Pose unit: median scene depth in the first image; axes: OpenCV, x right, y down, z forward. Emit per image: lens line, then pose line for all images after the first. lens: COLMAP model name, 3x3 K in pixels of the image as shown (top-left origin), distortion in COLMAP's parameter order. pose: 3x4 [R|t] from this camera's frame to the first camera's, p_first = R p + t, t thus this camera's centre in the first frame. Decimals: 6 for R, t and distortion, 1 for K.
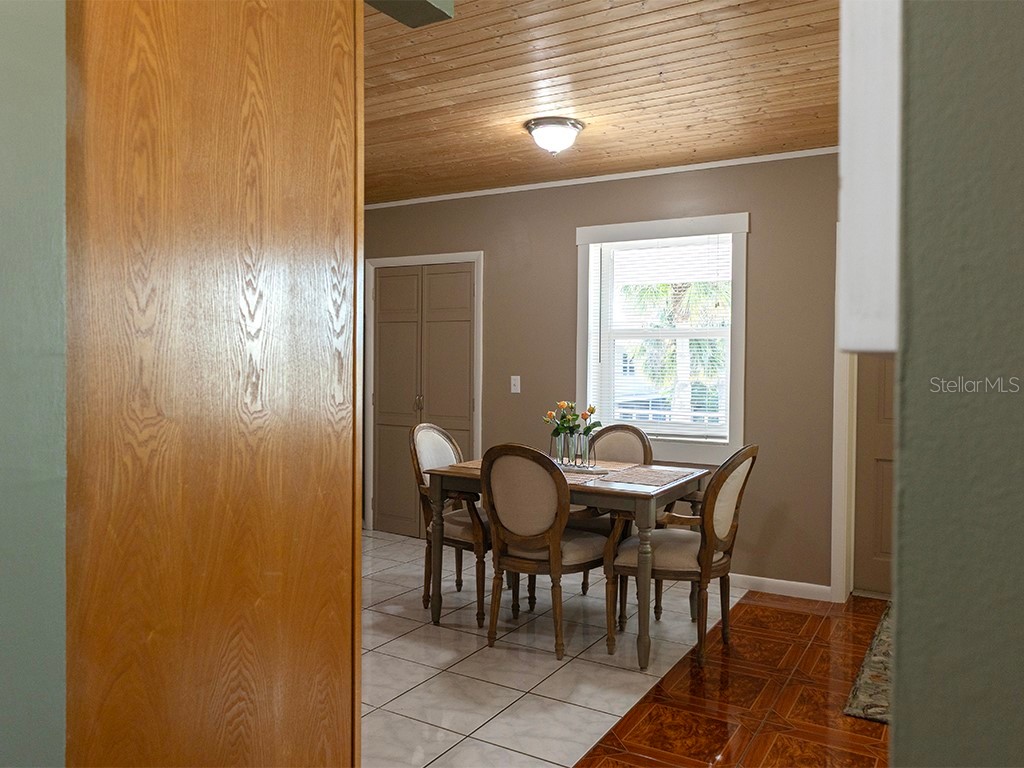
lens RADIAL K [[779.2, 0, 508.5], [0, 779.2, 393.2], [0, 0, 1]] dist [-0.005440, -0.006539]
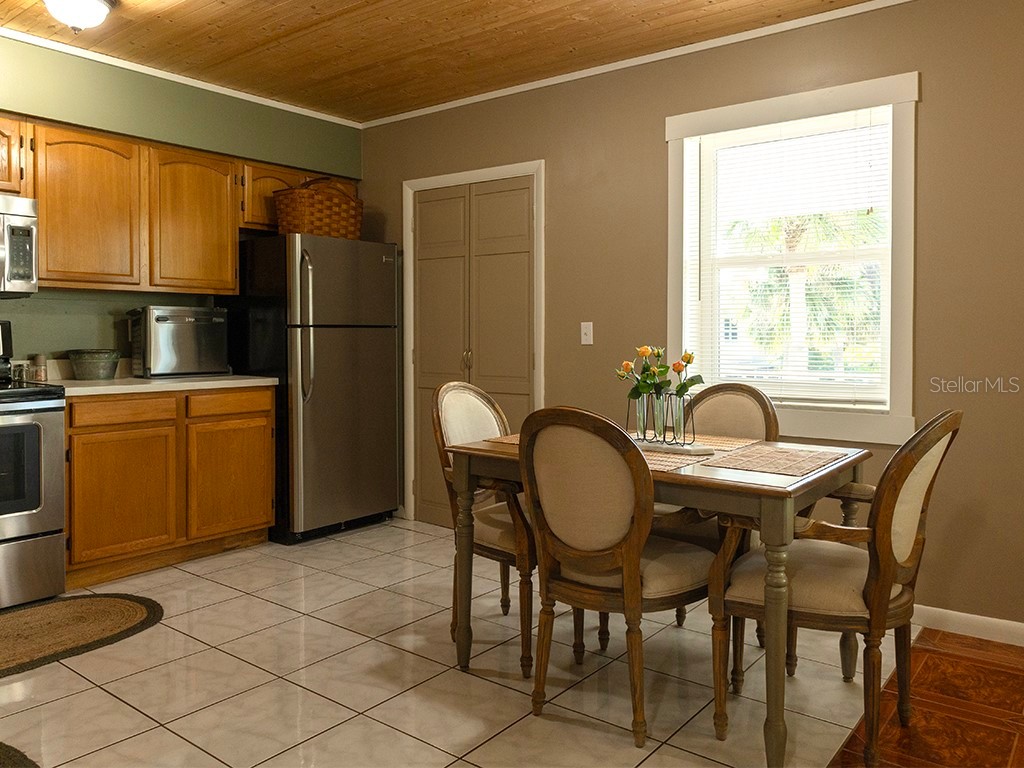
lens RADIAL K [[779.2, 0, 542.6], [0, 779.2, 345.3], [0, 0, 1]] dist [-0.005440, -0.006539]
pose [[0.996988, -0.002782, -0.077508, 0.032846], [0.000842, 0.999686, -0.025053, 0.025632], [0.077554, 0.024912, 0.996677, 0.314227]]
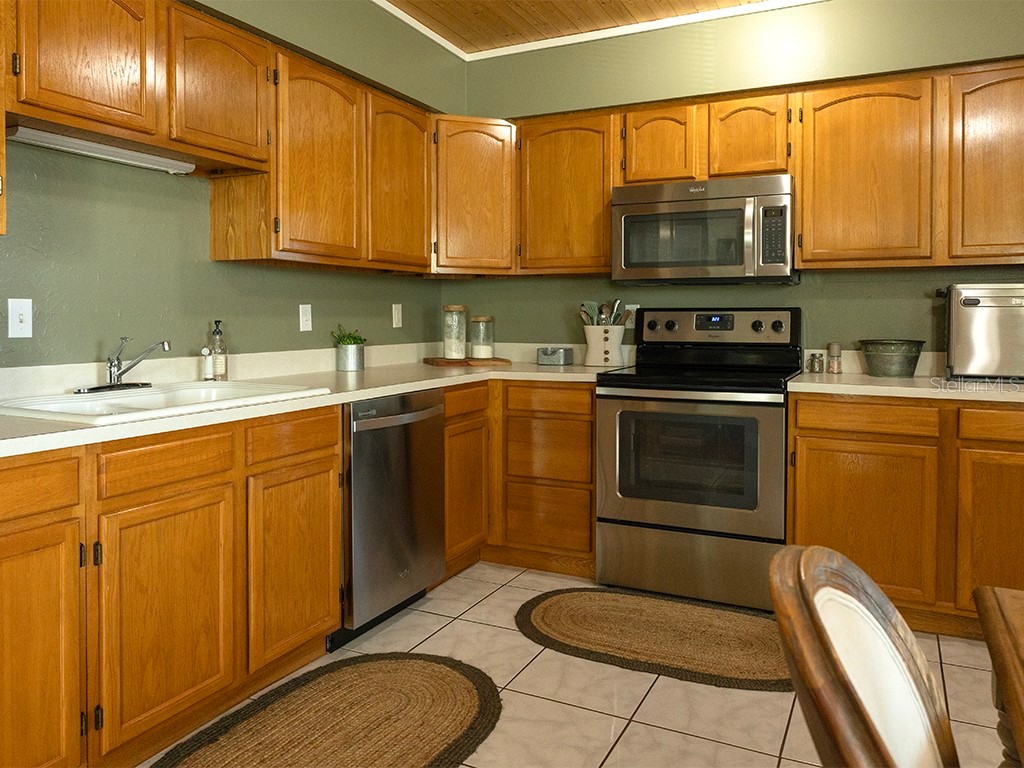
lens RADIAL K [[779.2, 0, 495.8], [0, 779.2, 323.2], [0, 0, 1]] dist [-0.005440, -0.006539]
pose [[0.090000, -0.001079, -0.995941, 0.179156], [-0.044679, 0.998988, -0.005120, 0.009548], [0.994939, 0.044959, 0.089861, 0.801956]]
